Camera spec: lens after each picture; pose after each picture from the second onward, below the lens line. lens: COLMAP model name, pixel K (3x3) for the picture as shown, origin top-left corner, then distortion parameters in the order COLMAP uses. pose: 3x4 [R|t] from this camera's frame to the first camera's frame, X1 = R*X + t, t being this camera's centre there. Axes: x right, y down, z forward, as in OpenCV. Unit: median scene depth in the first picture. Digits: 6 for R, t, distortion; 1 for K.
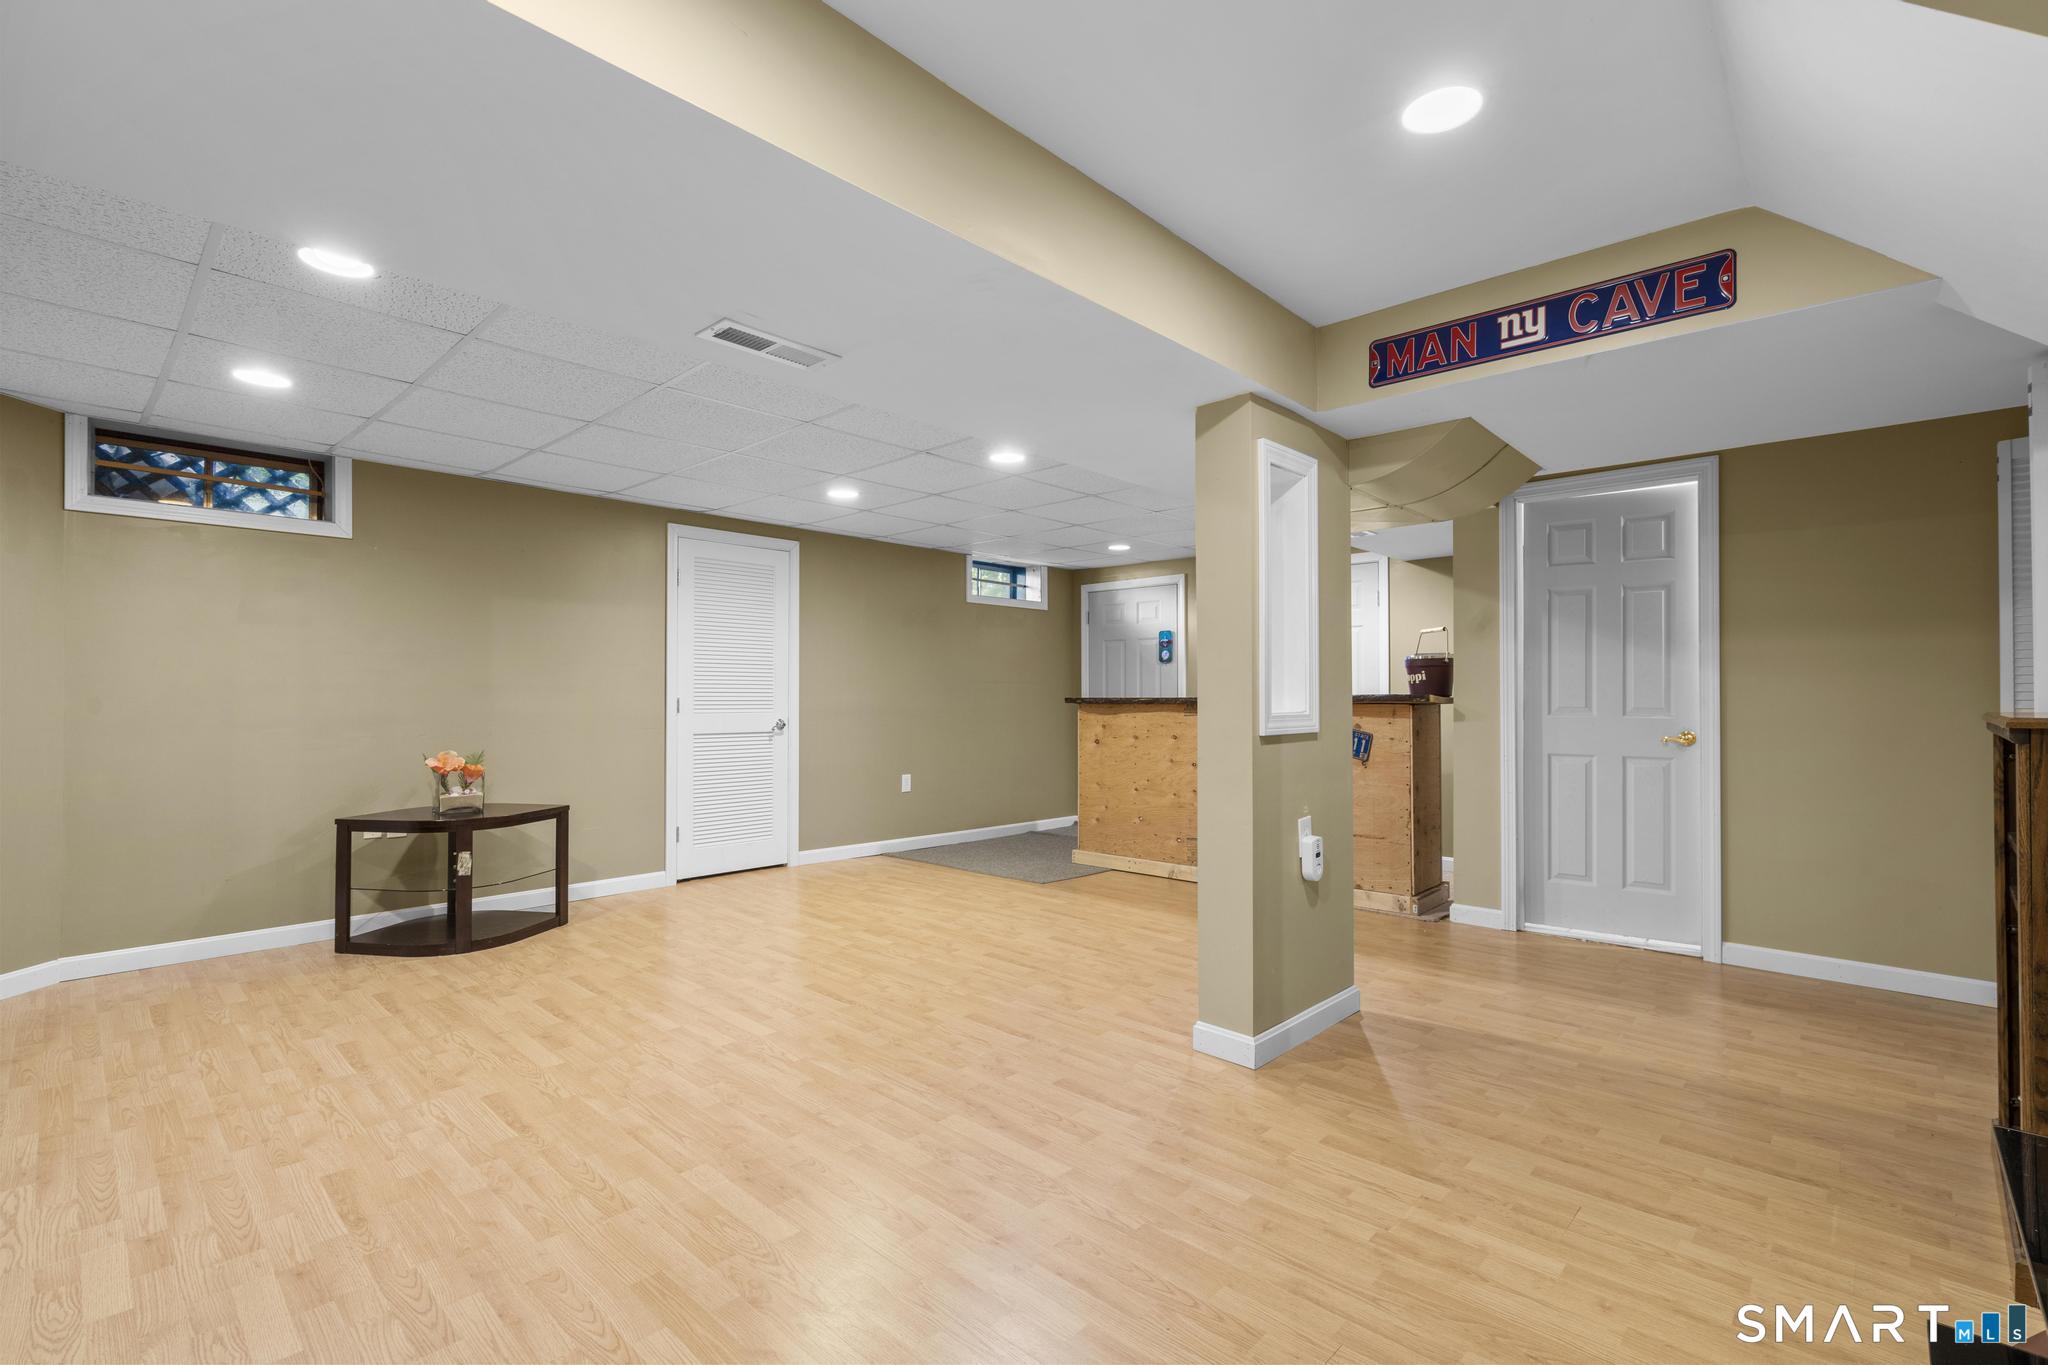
lens RADIAL K [[916.7, 0, 1024.0], [0, 916.7, 686.2], [0, 0, 1]] dist [-0.010245, 0.004468]
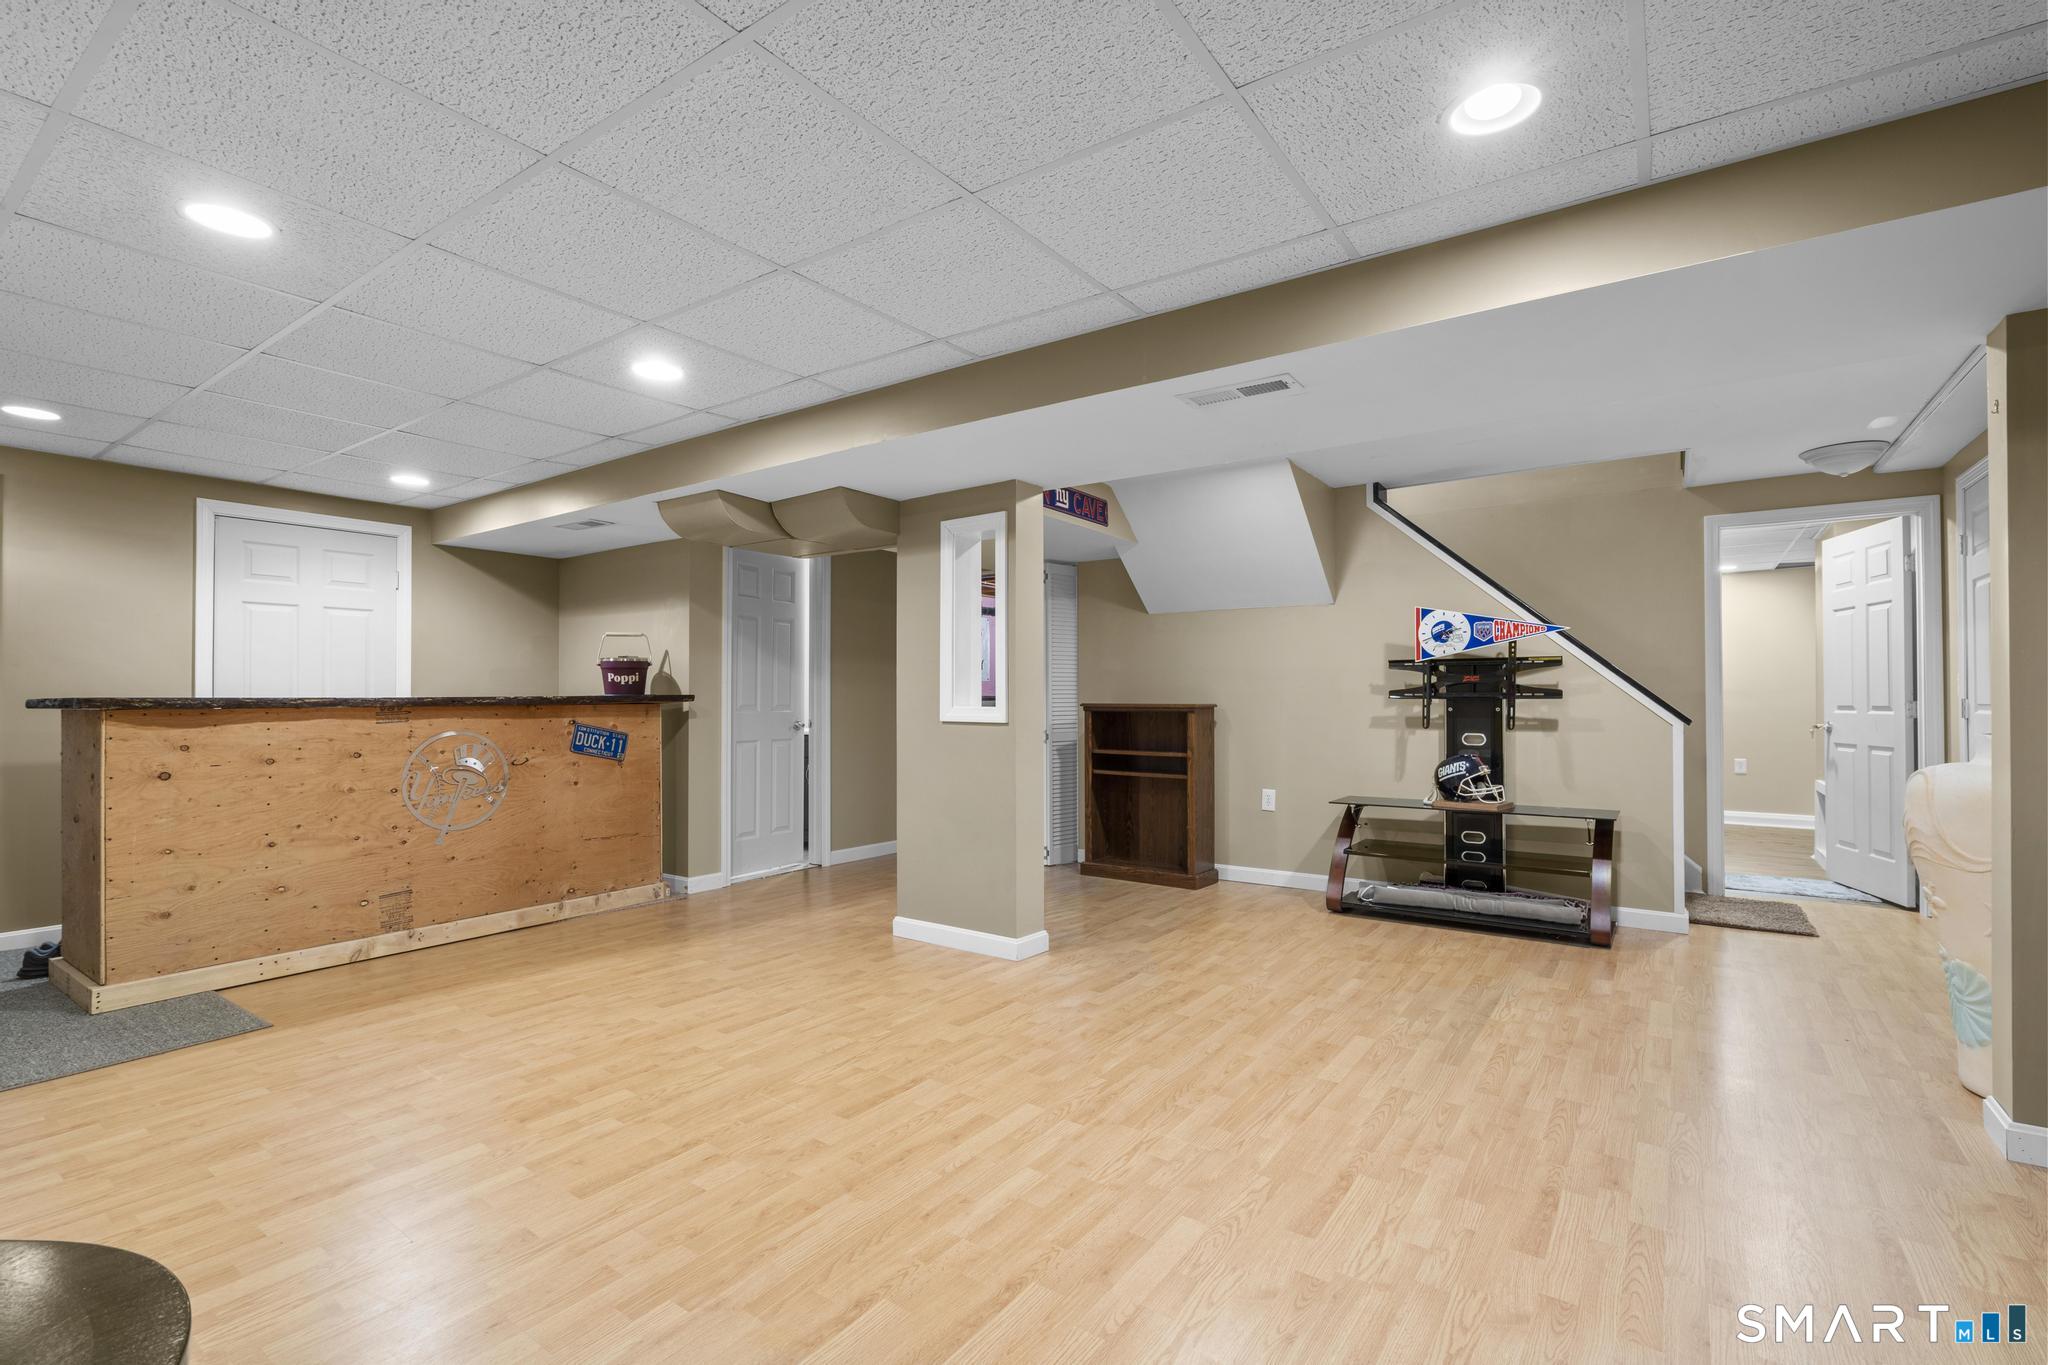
lens RADIAL K [[916.7, 0, 1024.0], [0, 916.7, 686.2], [0, 0, 1]] dist [-0.010245, 0.004468]
pose [[-0.132512, 0.013642, 0.991088, -1.100682], [-0.012240, 0.999807, -0.015399, 0.016664], [-0.991106, -0.014171, -0.132319, 1.130571]]
